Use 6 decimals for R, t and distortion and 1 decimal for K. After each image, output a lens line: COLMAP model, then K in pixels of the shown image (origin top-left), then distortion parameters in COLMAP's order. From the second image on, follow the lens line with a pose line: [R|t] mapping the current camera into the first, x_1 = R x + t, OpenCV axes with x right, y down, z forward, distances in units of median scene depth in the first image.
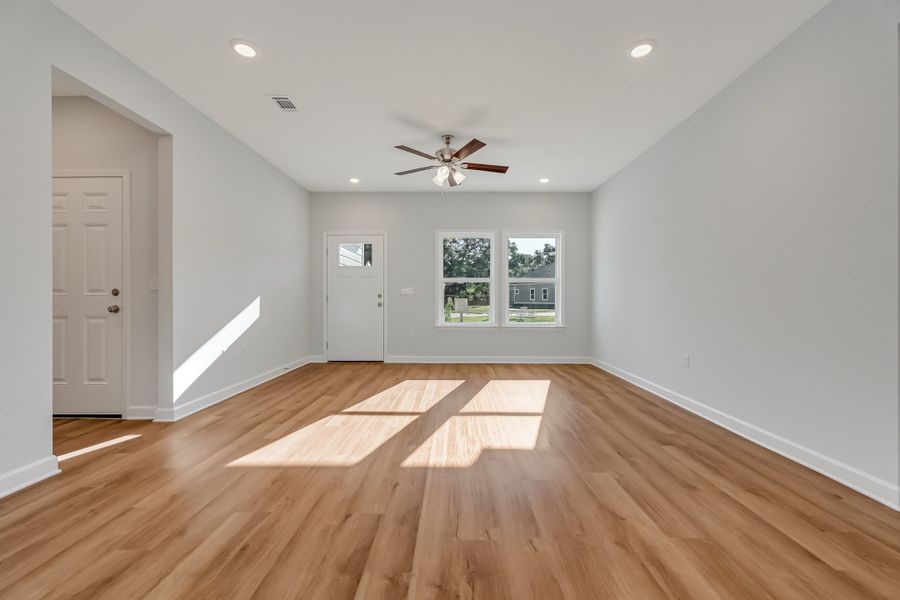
lens RADIAL K [[375.8, 0, 454.9], [0, 375.8, 300.3], [0, 0, 1]] dist [0.002695, 0.000313]
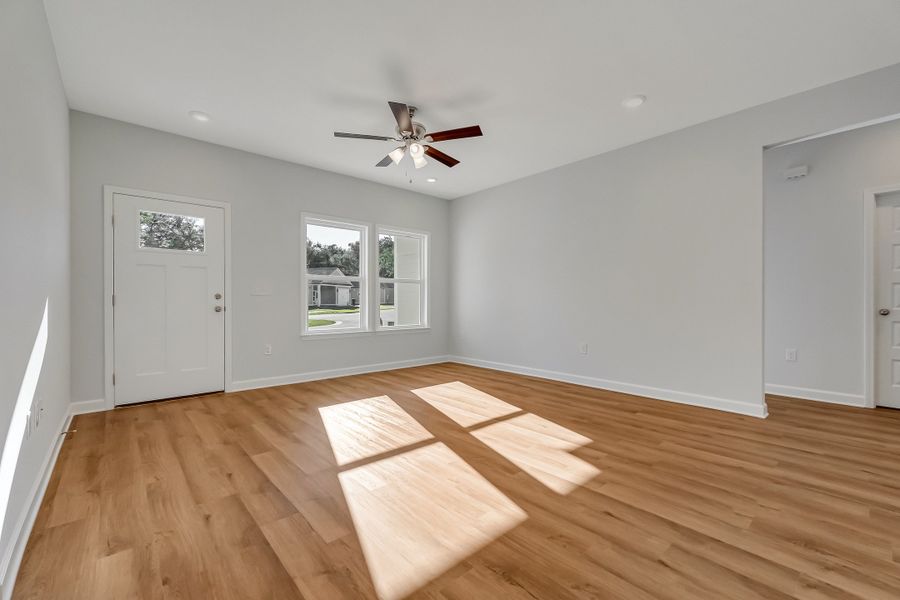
lens RADIAL K [[375.8, 0, 454.9], [0, 375.8, 300.3], [0, 0, 1]] dist [0.002695, 0.000313]
pose [[0.740952, -0.000359, 0.671558, -0.552387], [0.003356, 0.999989, -0.003168, -0.001309], [-0.671550, 0.004601, 0.740945, 0.324945]]
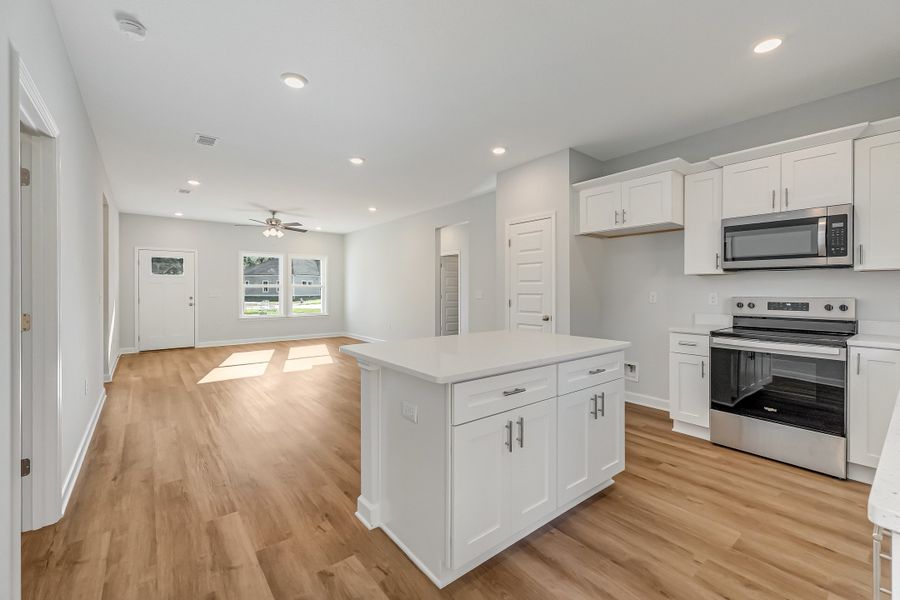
lens RADIAL K [[380.3, 0, 453.2], [0, 380.3, 284.0], [0, 0, 1]] dist [0.004286, 0.000162]
pose [[0.776820, 0.004504, 0.629706, -0.532702], [0.006056, 0.999875, -0.014622, -0.057390], [-0.629693, 0.015172, 0.776696, -1.019910]]
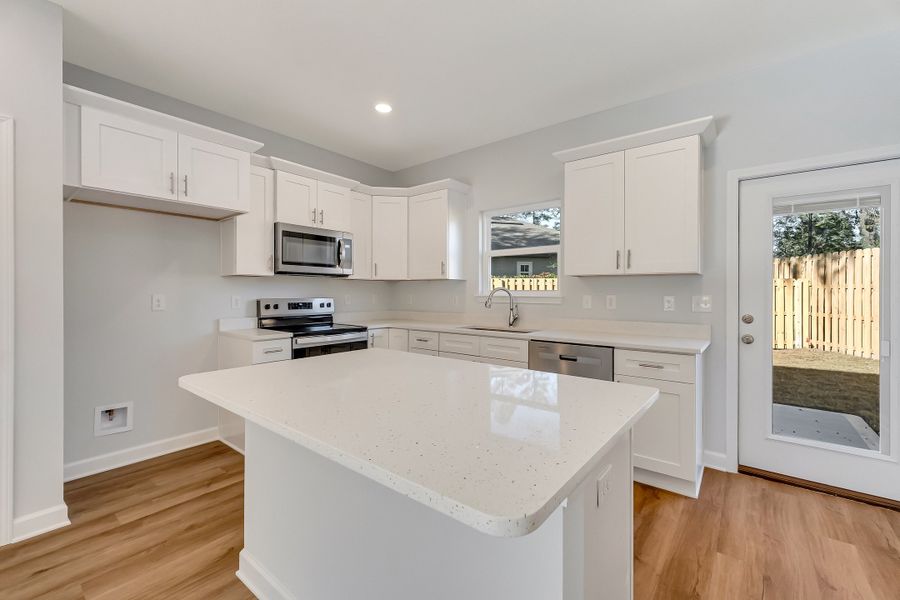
lens RADIAL K [[380.3, 0, 453.2], [0, 380.3, 284.0], [0, 0, 1]] dist [0.004286, 0.000162]
pose [[-0.788263, 0.007860, 0.615288, -0.365697], [-0.002293, 0.999874, -0.015711, -0.058696], [-0.615334, -0.013795, -0.788146, -0.300787]]
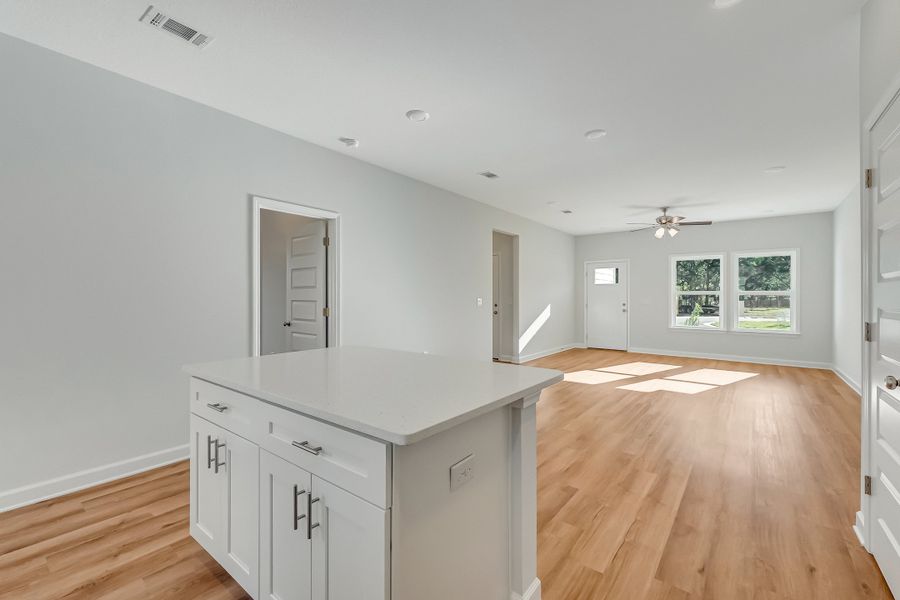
lens RADIAL K [[384.5, 0, 450.8], [0, 384.5, 294.0], [0, 0, 1]] dist [-0.002120, -0.000083]
pose [[0.789425, -0.003523, -0.613836, 0.281774], [-0.003917, 0.999934, -0.010776, -0.053792], [0.613834, 0.010911, 0.789360, -0.885283]]
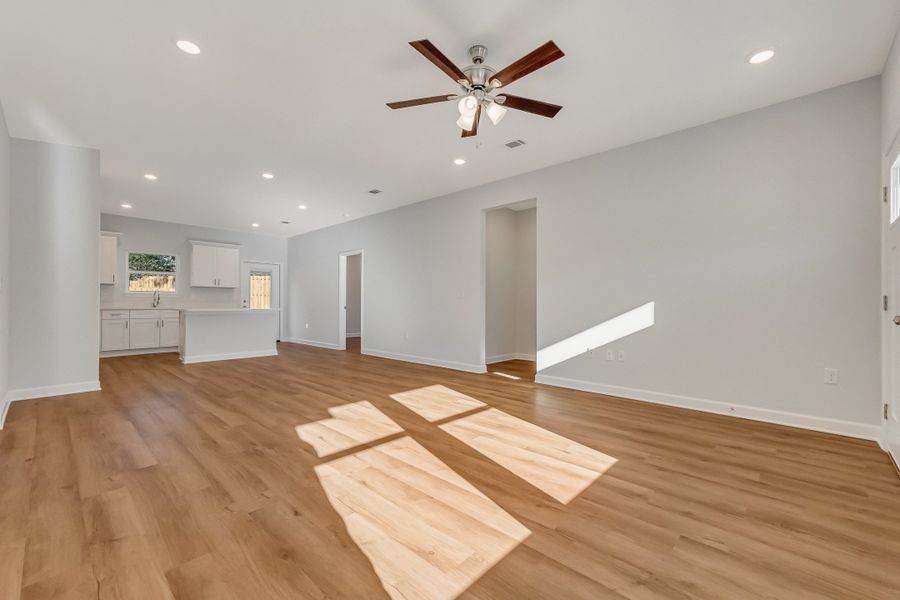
lens RADIAL K [[377.6, 0, 453.2], [0, 377.6, 300.4], [0, 0, 1]] dist [0.015375, -0.000125]
pose [[-0.684324, -0.010804, -0.729098, 0.520851], [-0.007257, 0.999942, -0.008006, -0.000922], [0.729142, -0.000188, -0.684363, 1.520432]]
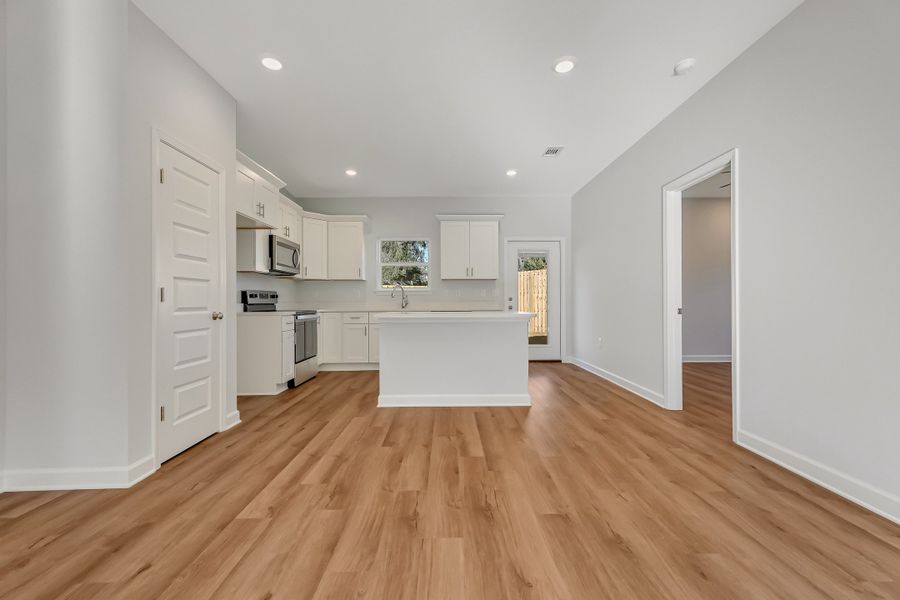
lens RADIAL K [[377.6, 0, 453.2], [0, 377.6, 300.4], [0, 0, 1]] dist [0.015375, -0.000125]
pose [[-0.999773, 0.001792, -0.021217, -0.070186], [0.001744, 0.999996, 0.002290, -0.004353], [0.021221, 0.002253, -0.999772, 0.485177]]
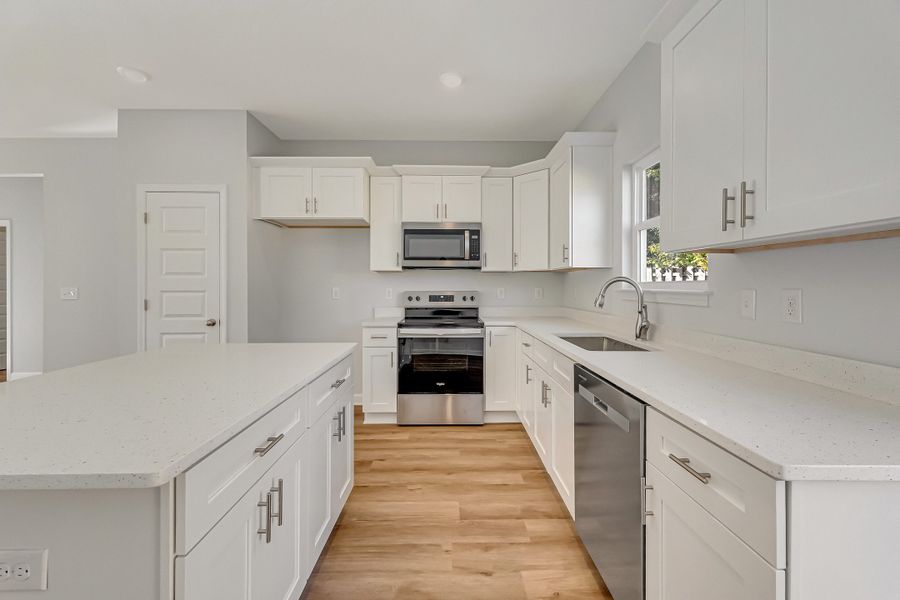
lens RADIAL K [[380.3, 0, 453.2], [0, 380.3, 284.0], [0, 0, 1]] dist [0.004286, 0.000162]
pose [[-0.021792, -0.000256, 0.999762, -0.481993], [0.005291, 0.999986, 0.000372, -0.056330], [-0.999749, 0.005298, -0.021790, -0.843041]]
